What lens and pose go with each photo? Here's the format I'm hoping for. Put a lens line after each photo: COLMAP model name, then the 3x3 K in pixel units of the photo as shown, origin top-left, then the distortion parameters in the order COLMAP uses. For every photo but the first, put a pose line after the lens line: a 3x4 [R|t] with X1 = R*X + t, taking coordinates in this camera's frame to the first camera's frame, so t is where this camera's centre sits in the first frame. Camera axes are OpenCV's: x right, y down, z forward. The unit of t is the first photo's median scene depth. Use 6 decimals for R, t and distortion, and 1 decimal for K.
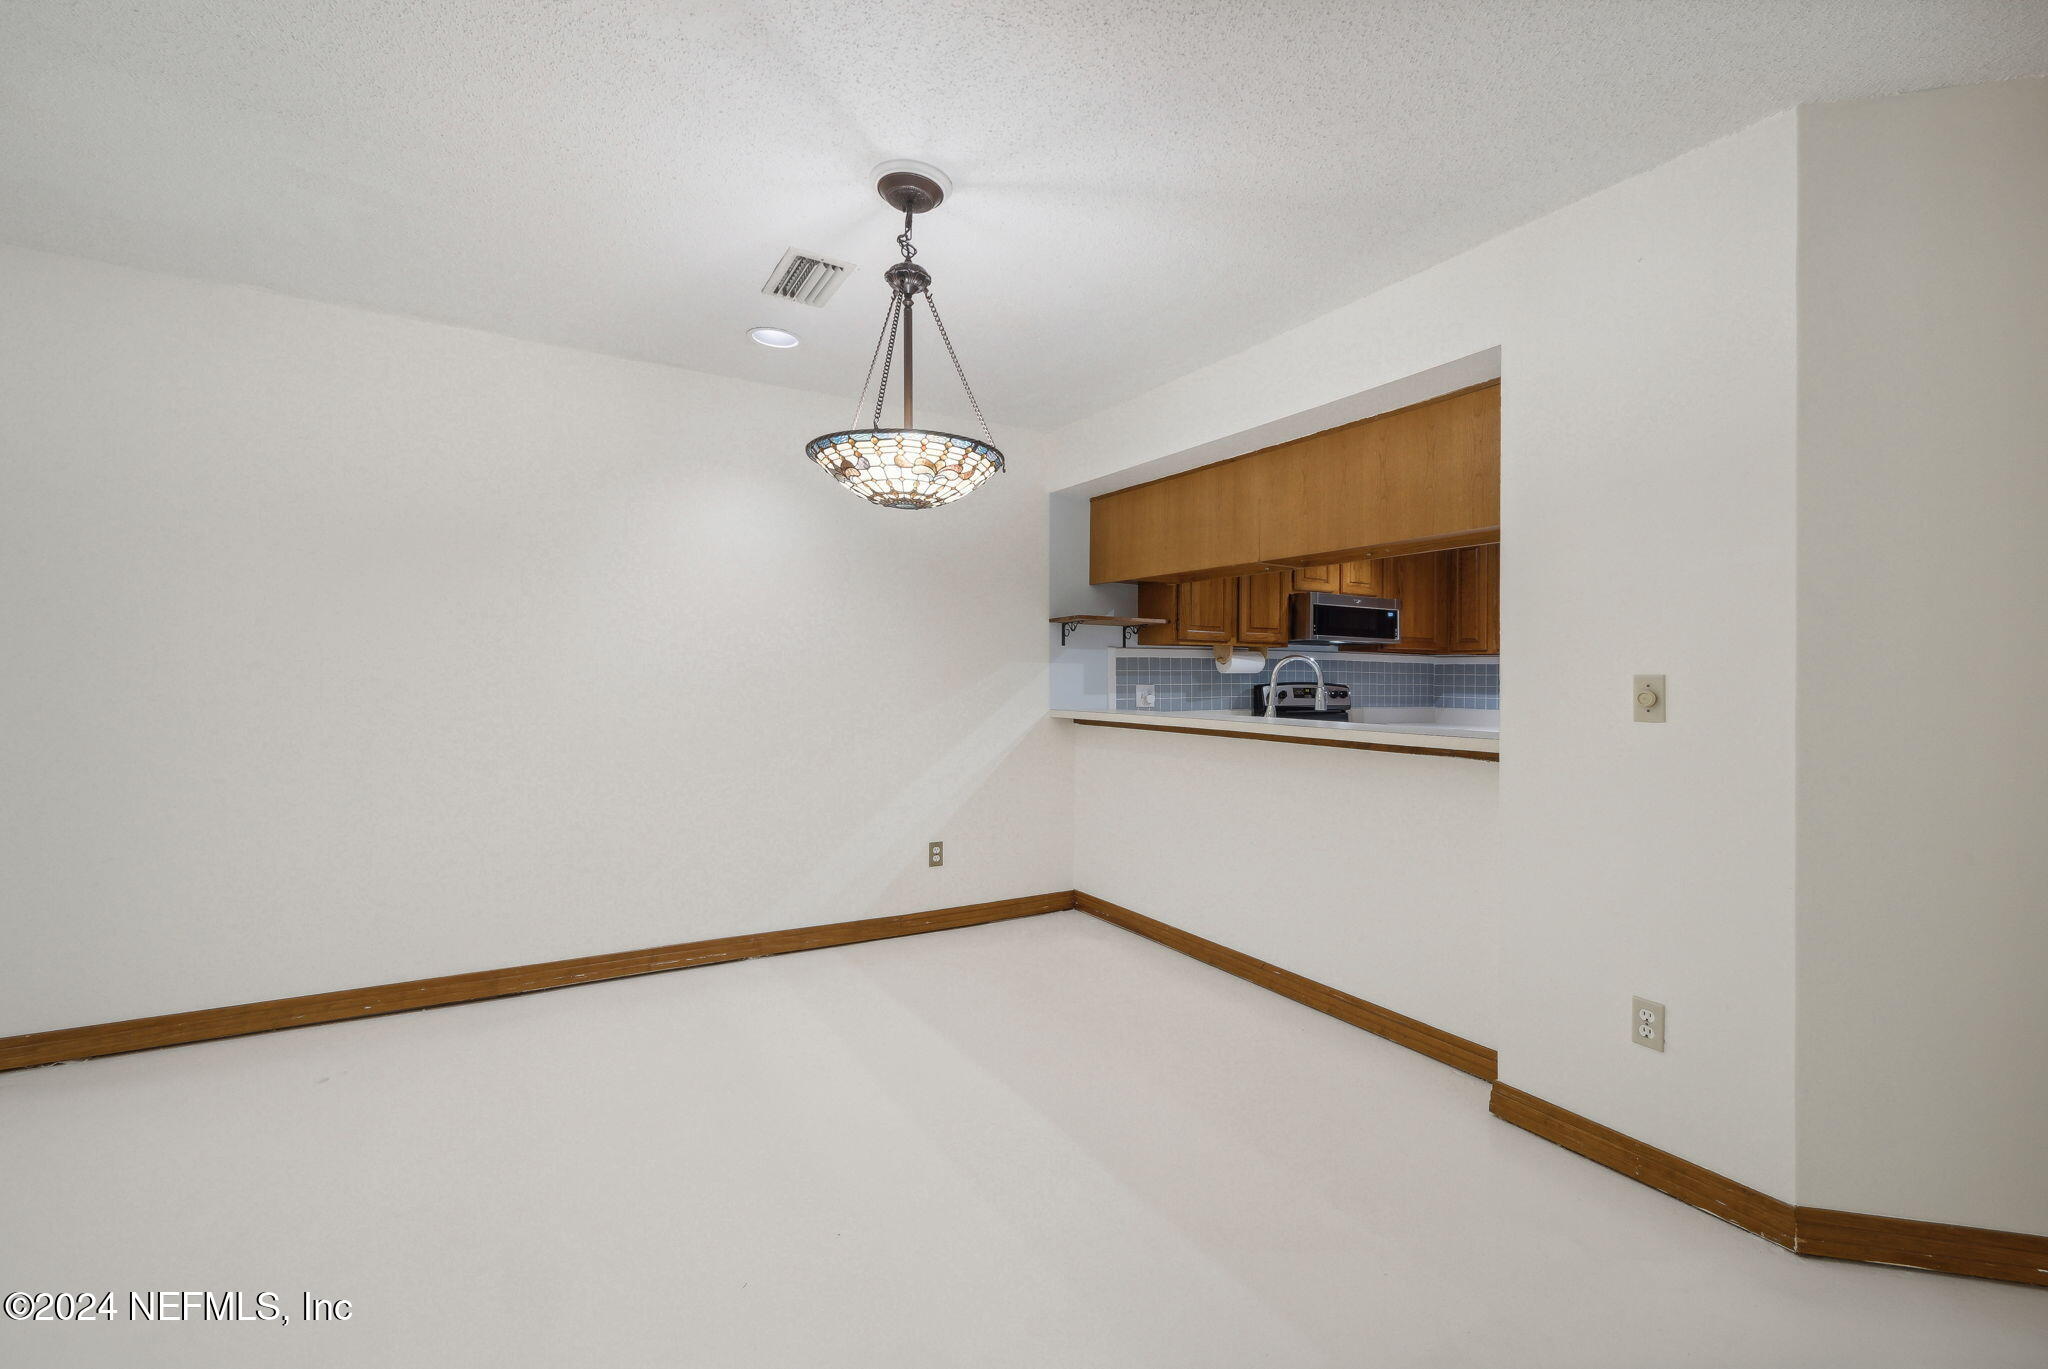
lens RADIAL K [[876.4, 0, 1070.7], [0, 876.4, 671.1], [0, 0, 1]] dist [0.001382, -0.000103]
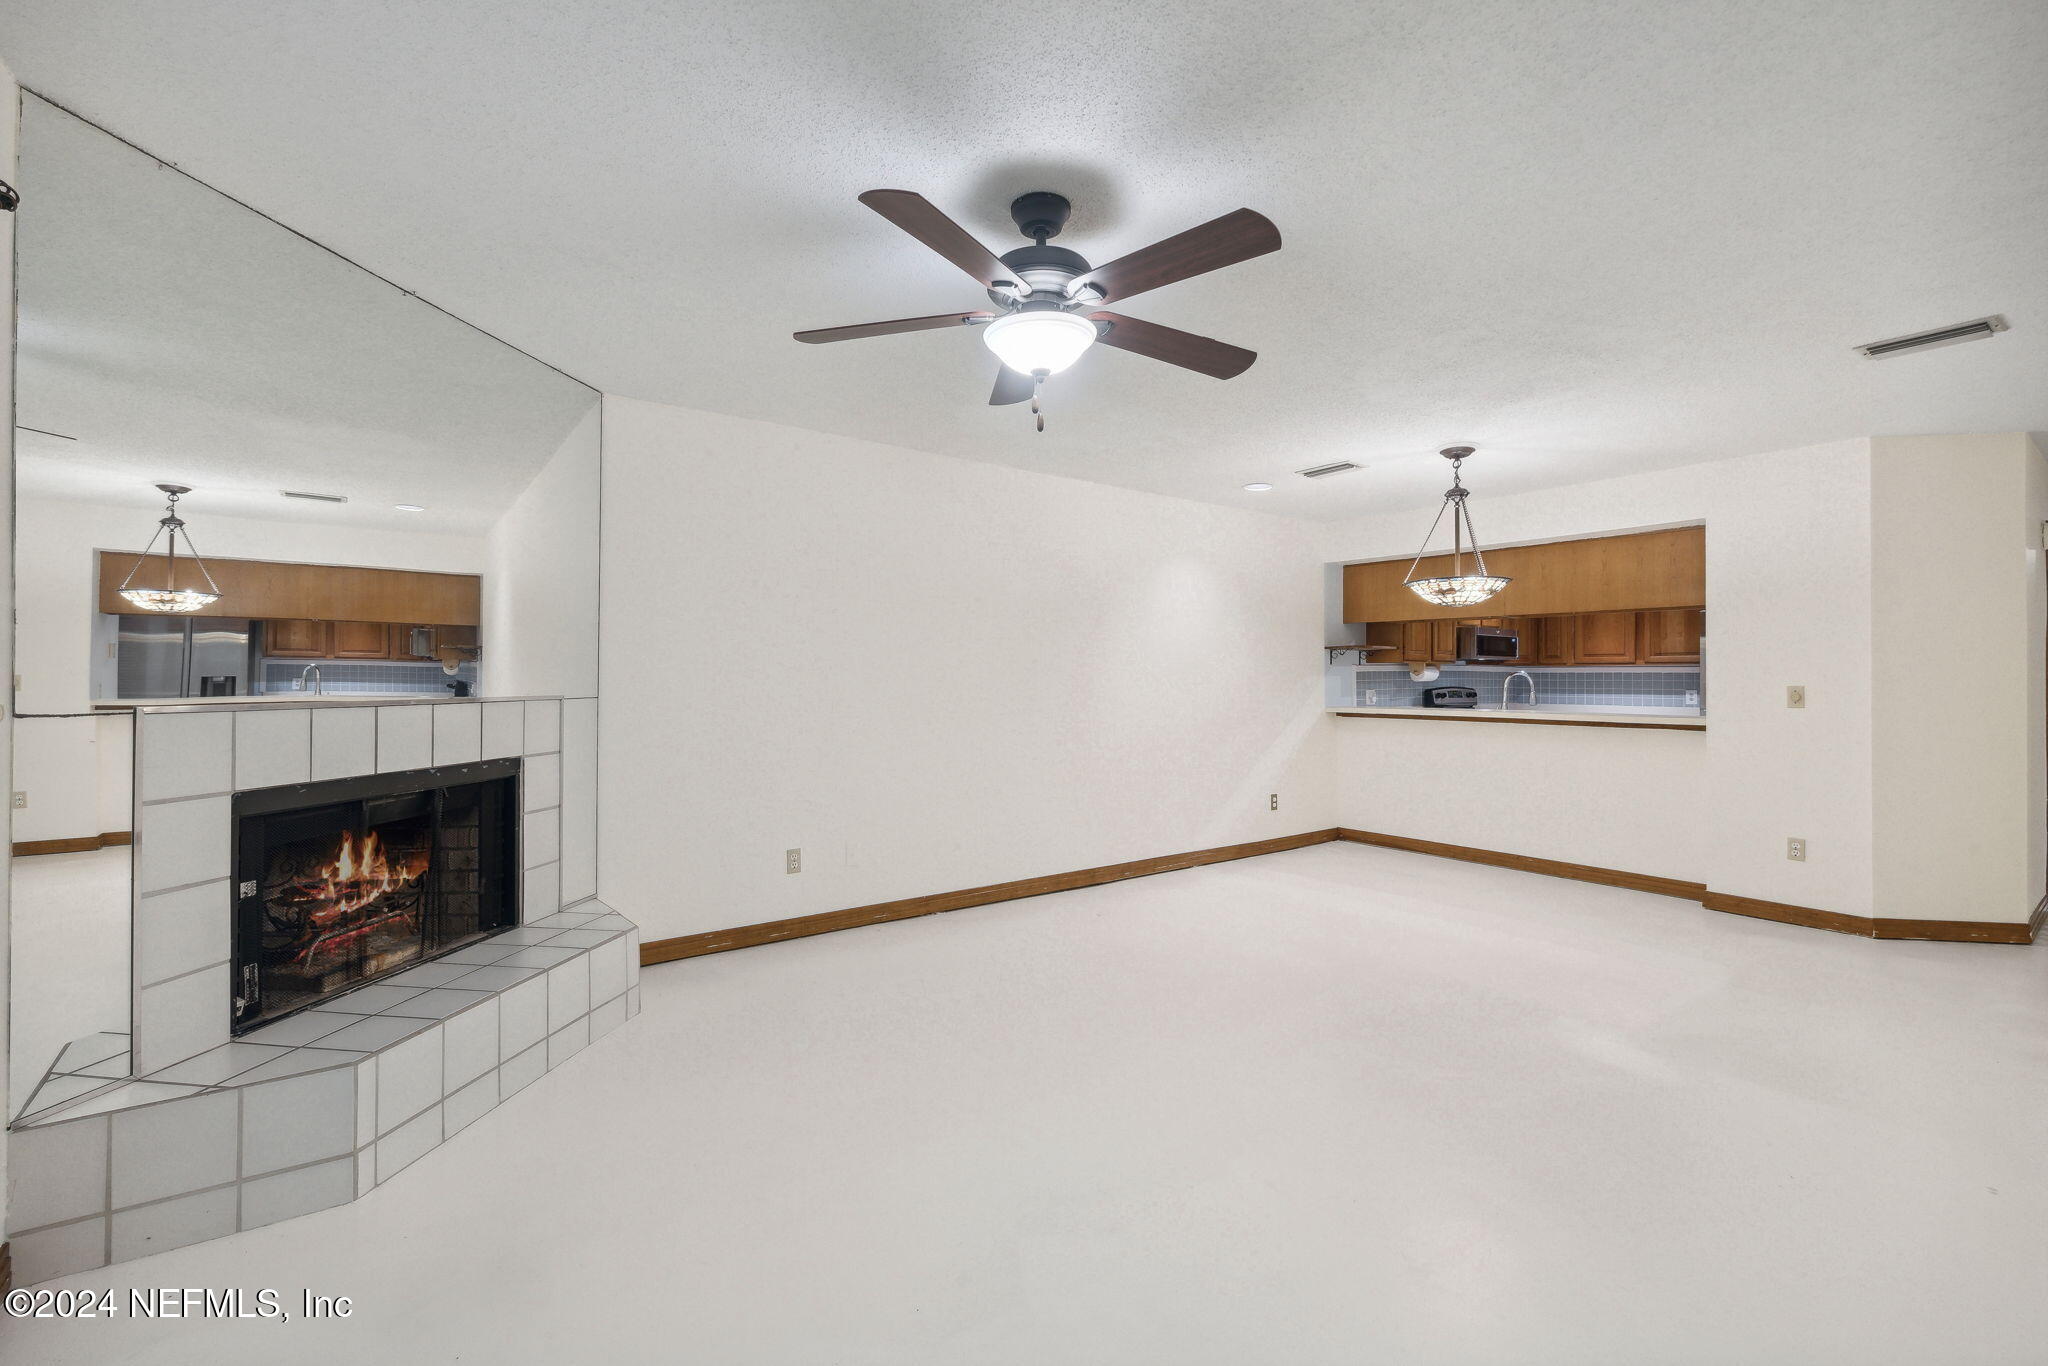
lens RADIAL K [[876.4, 0, 1033.5], [0, 876.4, 673.0], [0, 0, 1]] dist [0.001382, -0.000103]
pose [[0.995245, -0.007263, 0.097137, -0.642359], [0.006999, 0.999971, 0.003056, -0.021561], [-0.097156, -0.002362, 0.995266, -0.435254]]
